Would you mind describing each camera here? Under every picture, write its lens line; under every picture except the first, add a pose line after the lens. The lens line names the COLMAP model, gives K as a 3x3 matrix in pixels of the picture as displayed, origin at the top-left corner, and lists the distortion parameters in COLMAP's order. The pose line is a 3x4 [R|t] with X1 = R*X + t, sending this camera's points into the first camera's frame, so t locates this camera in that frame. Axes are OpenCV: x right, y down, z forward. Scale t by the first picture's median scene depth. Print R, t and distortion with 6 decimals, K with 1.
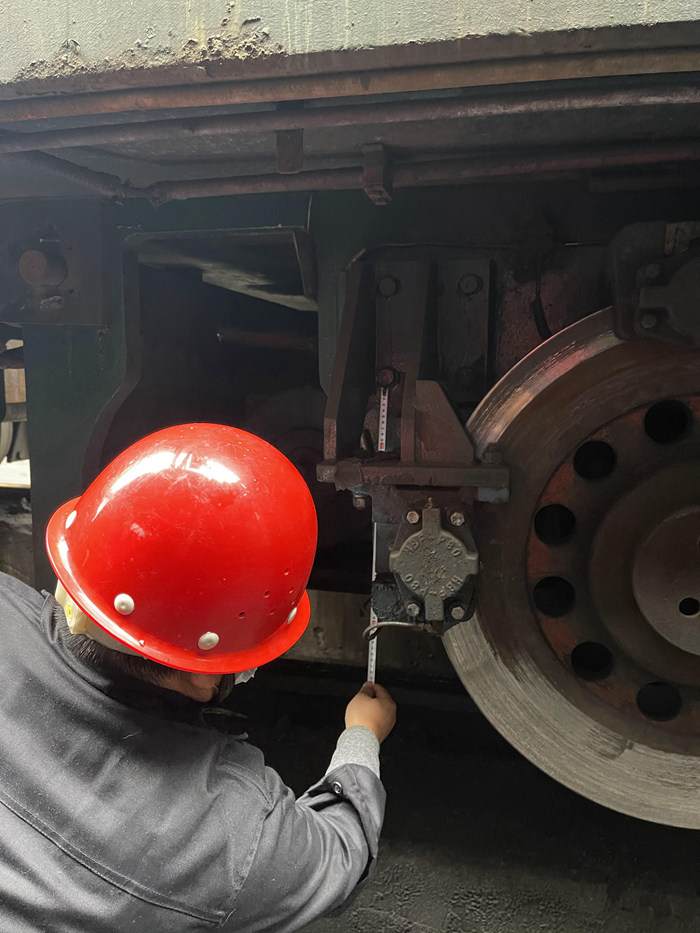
lens RADIAL K [[712.5, 0, 350.0], [0, 712.5, 466.5], [0, 0, 1]] dist [0.080066, -0.110155]
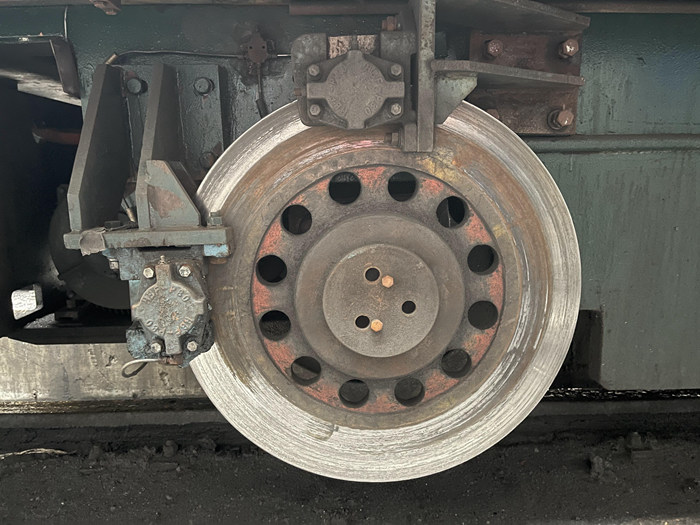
lens RADIAL K [[534.6, 0, 350.0], [0, 534.6, 262.5], [0, 0, 1]] dist [0.080066, -0.110155]
pose [[0.967736, -0.067648, 0.242717, 0.190004], [0.058944, 0.997337, 0.042956, 0.032722], [-0.244977, -0.027263, 0.969146, 0.020741]]
